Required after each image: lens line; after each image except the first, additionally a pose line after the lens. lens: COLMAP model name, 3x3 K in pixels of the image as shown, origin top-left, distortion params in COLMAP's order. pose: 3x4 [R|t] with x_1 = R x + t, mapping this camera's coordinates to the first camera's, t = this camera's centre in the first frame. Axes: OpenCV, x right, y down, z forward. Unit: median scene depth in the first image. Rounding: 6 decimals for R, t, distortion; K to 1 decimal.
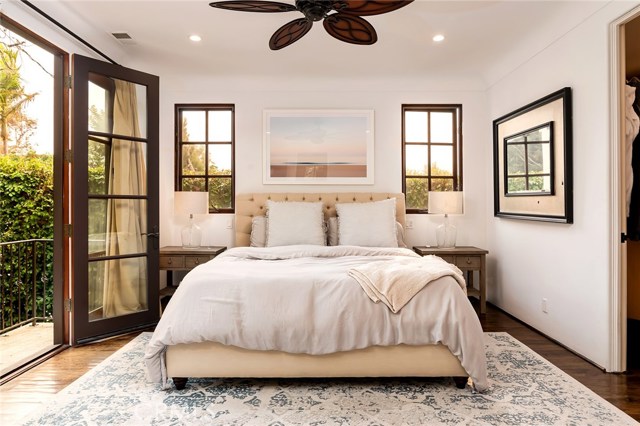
lens RADIAL K [[387.2, 0, 317.2], [0, 387.2, 208.5], [0, 0, 1]] dist [-0.002997, -0.001271]
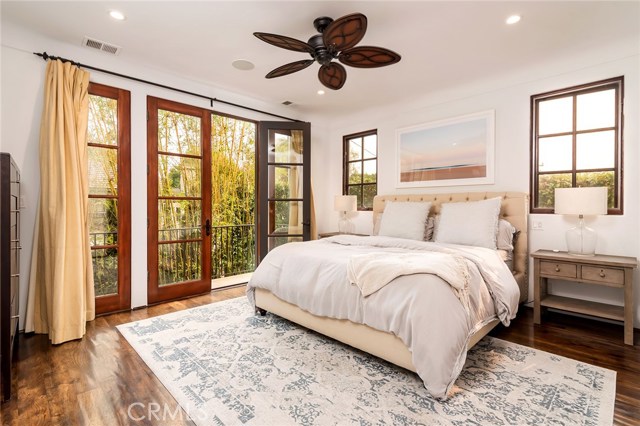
lens RADIAL K [[293.2, 0, 320.2], [0, 293.2, 210.9], [0, 0, 1]] dist [0.009911, -0.001803]
pose [[0.718081, 0.012383, -0.695849, 0.602756], [-0.004908, 0.999907, 0.012730, 0.001474], [0.695942, -0.005726, 0.718075, 0.234363]]
